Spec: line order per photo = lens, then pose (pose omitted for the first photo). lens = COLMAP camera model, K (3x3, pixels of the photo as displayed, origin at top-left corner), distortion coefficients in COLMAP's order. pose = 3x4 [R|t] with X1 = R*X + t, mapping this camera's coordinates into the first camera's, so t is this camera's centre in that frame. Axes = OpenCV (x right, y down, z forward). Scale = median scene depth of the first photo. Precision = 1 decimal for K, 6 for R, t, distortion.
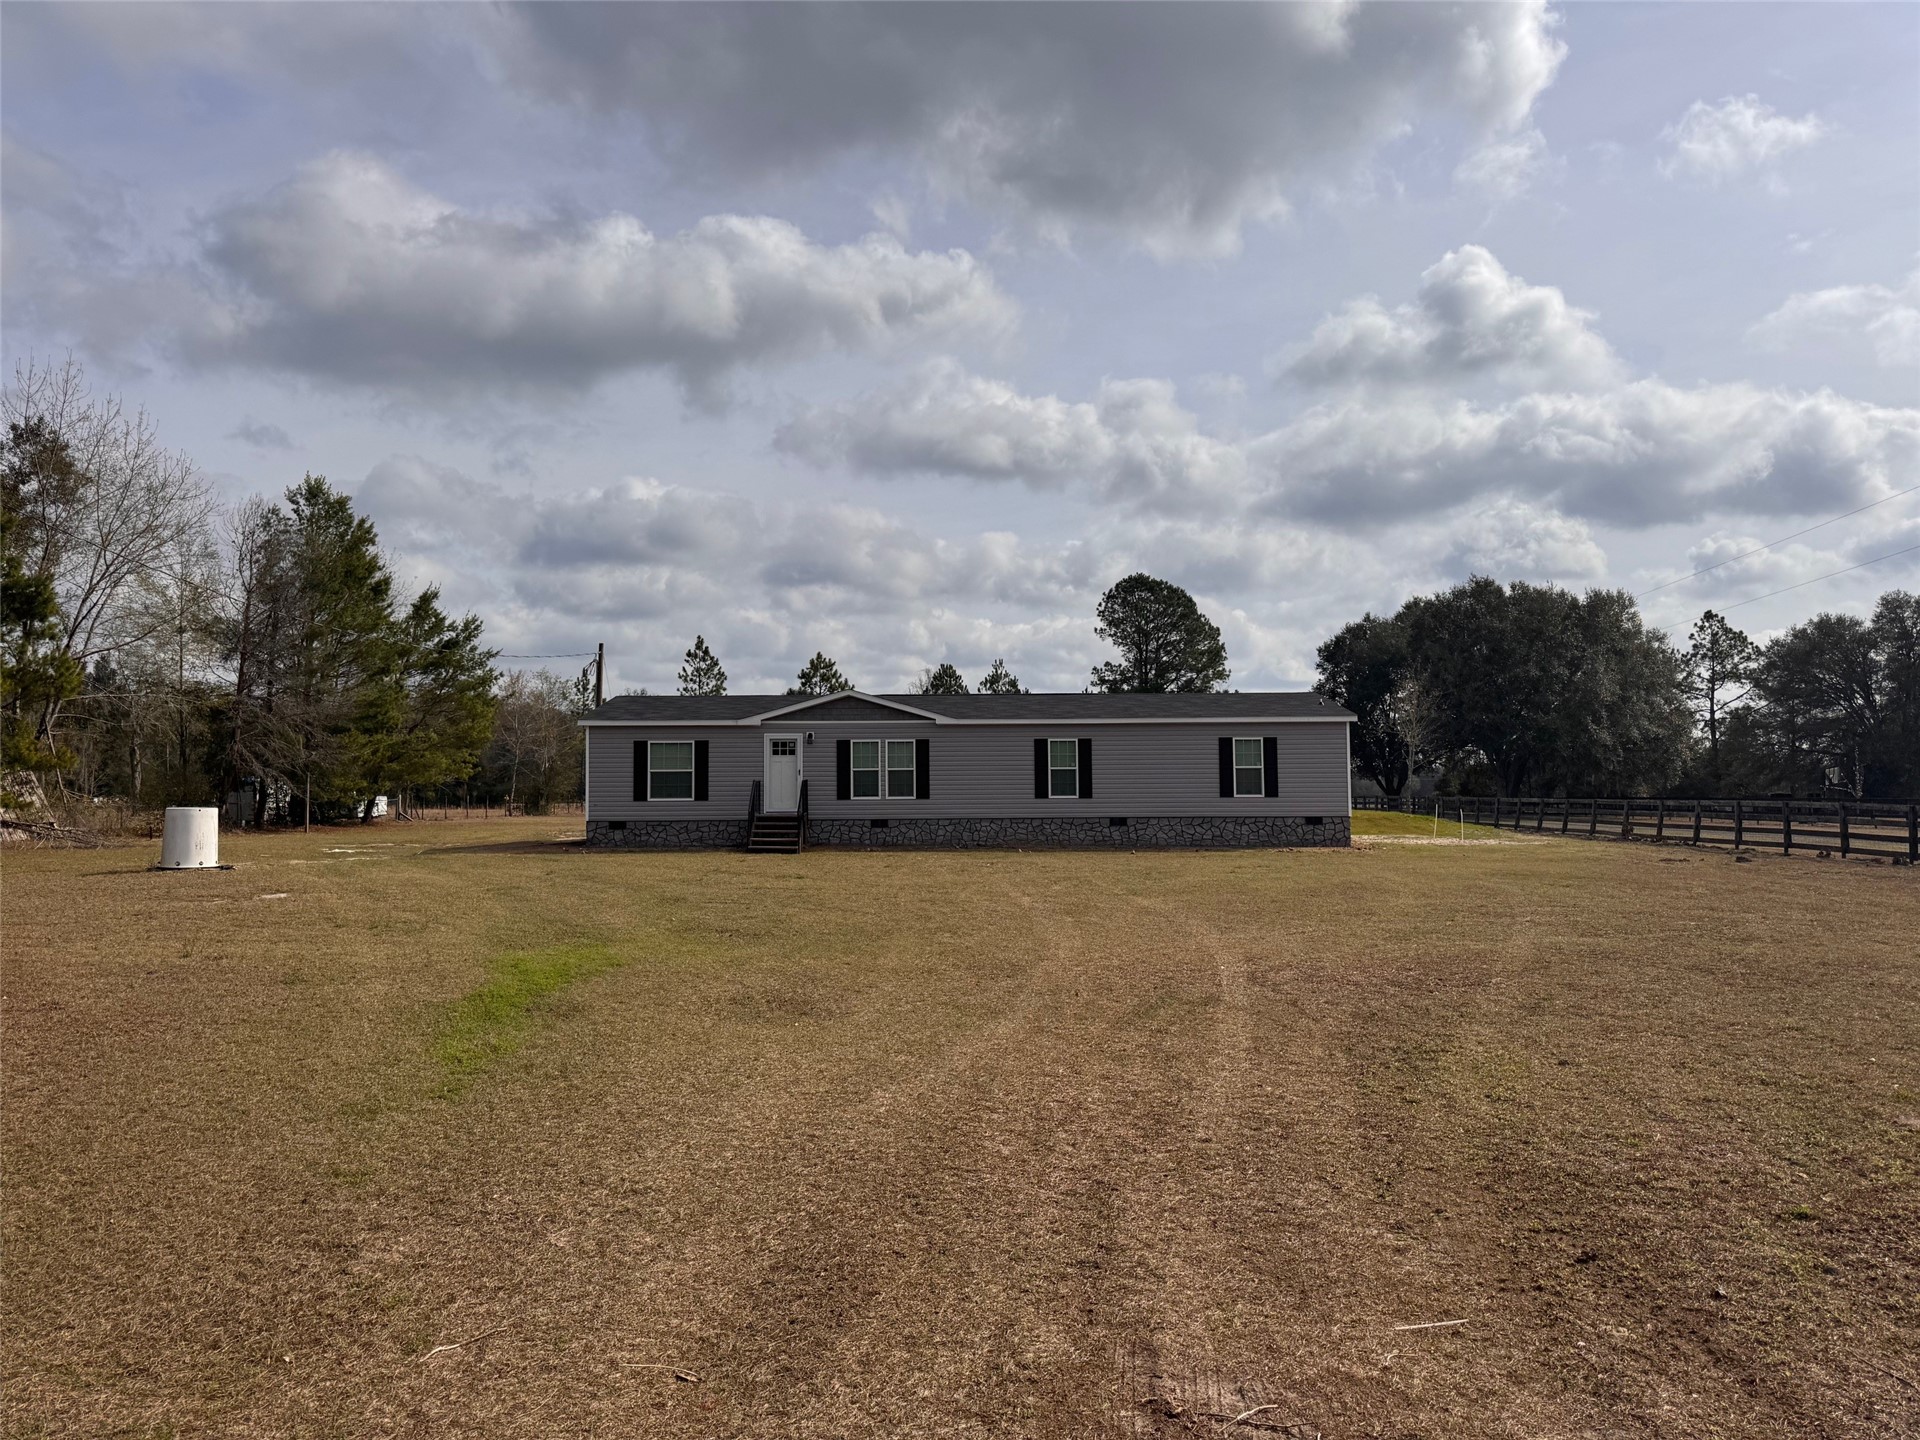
lens RADIAL K [[1359.3, 0, 960.0], [0, 1359.3, 720.0], [0, 0, 1]] dist [0.084390, -0.066980]
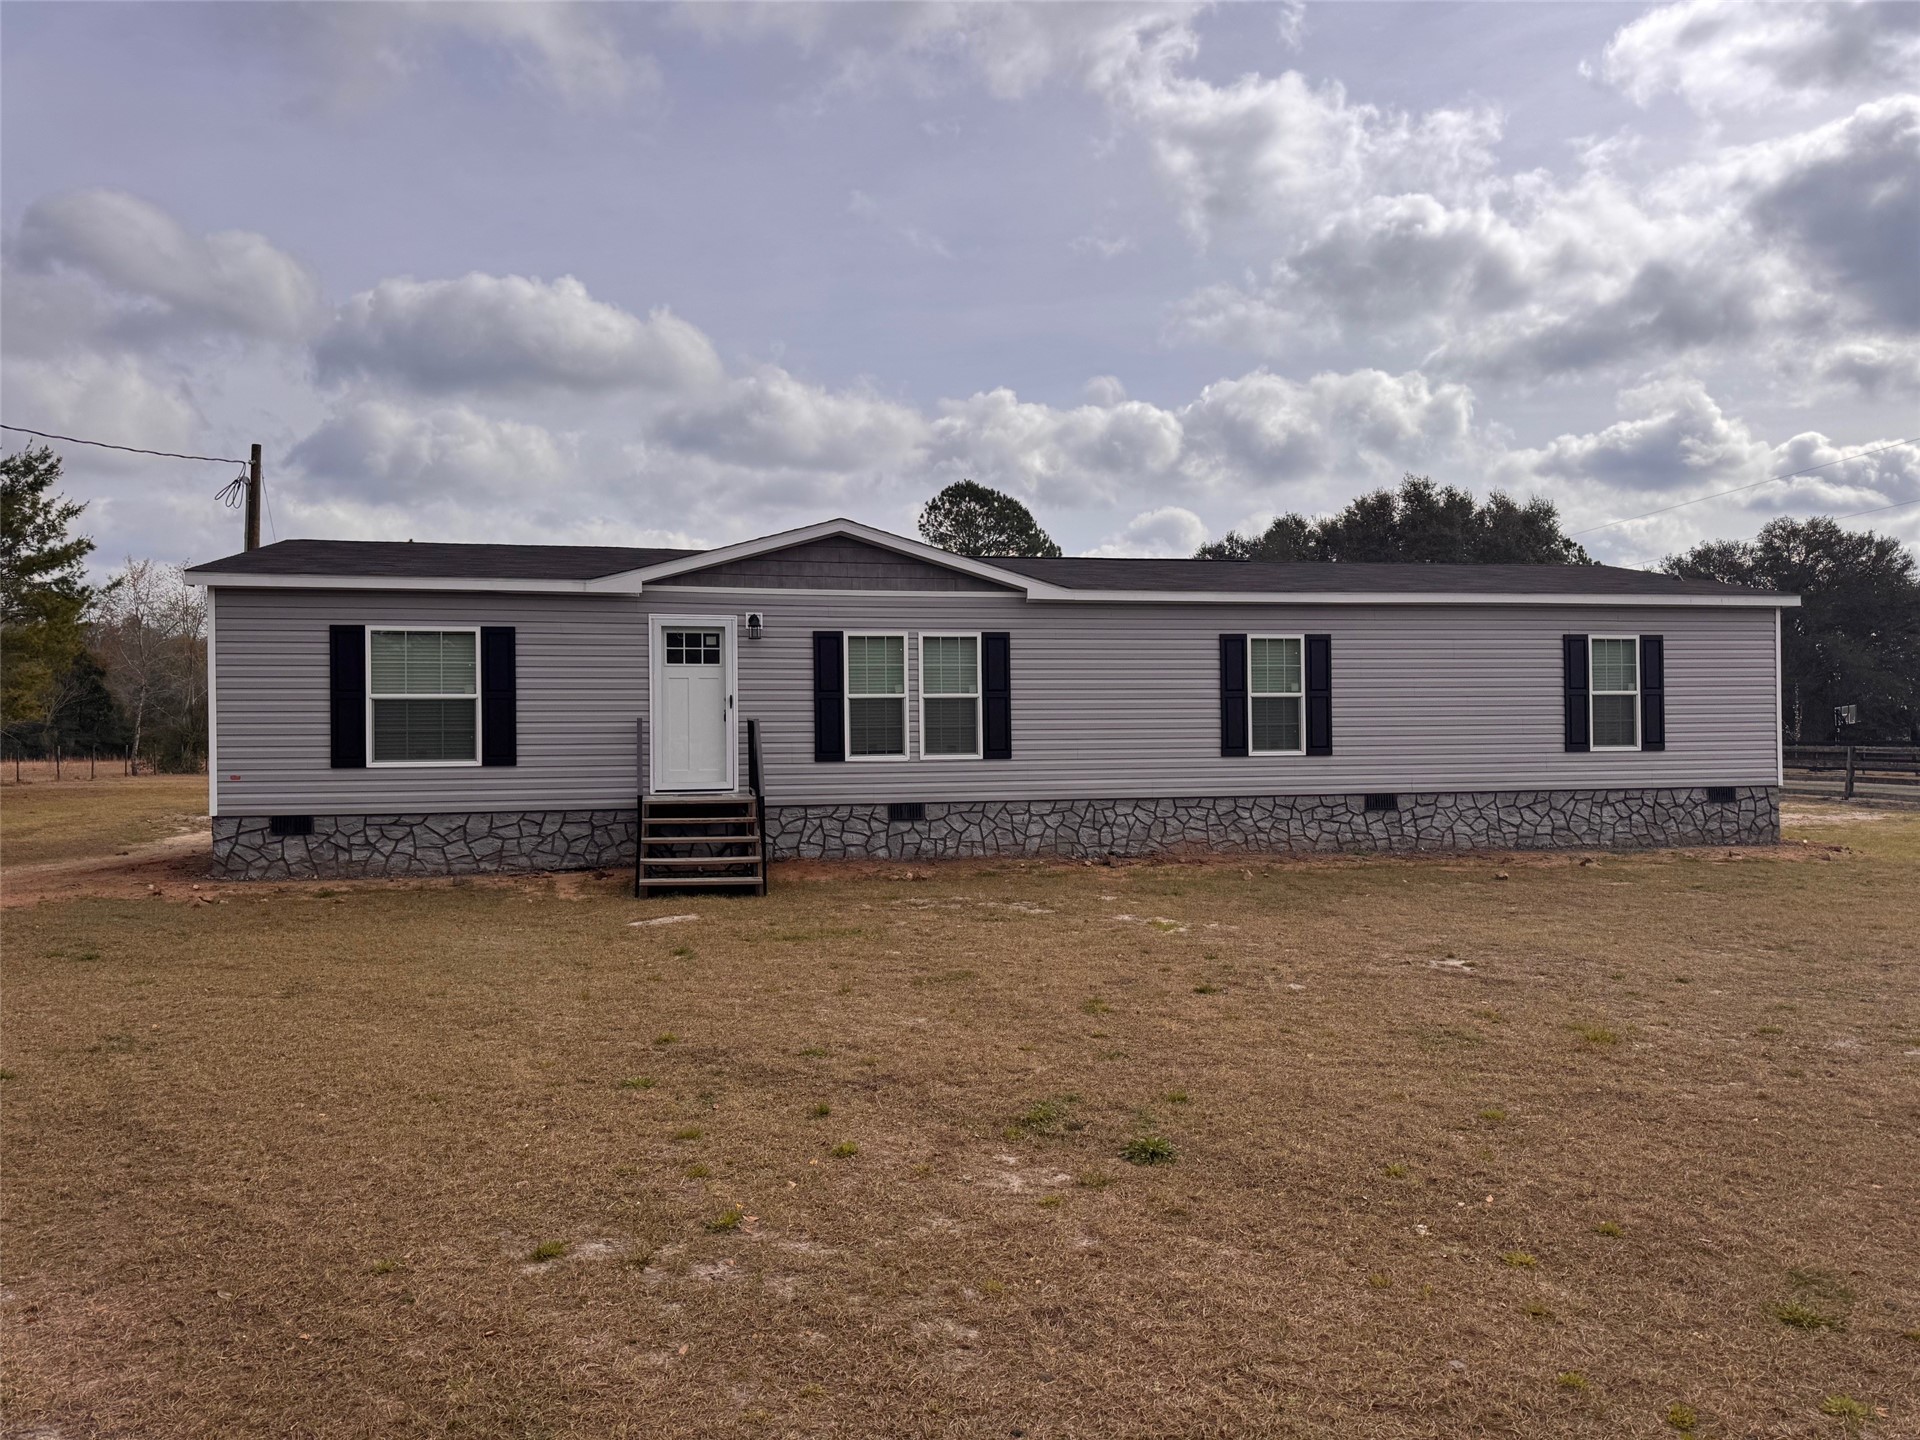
lens RADIAL K [[1366.2, 0, 989.9], [0, 1366.2, 718.7], [0, 0, 1]] dist [0.047691, -0.076201]
pose [[0.977077, -0.000182, 0.212888, -0.128072], [-0.008481, 0.999173, 0.039779, 0.024968], [-0.212719, -0.040673, 0.976267, 0.532447]]
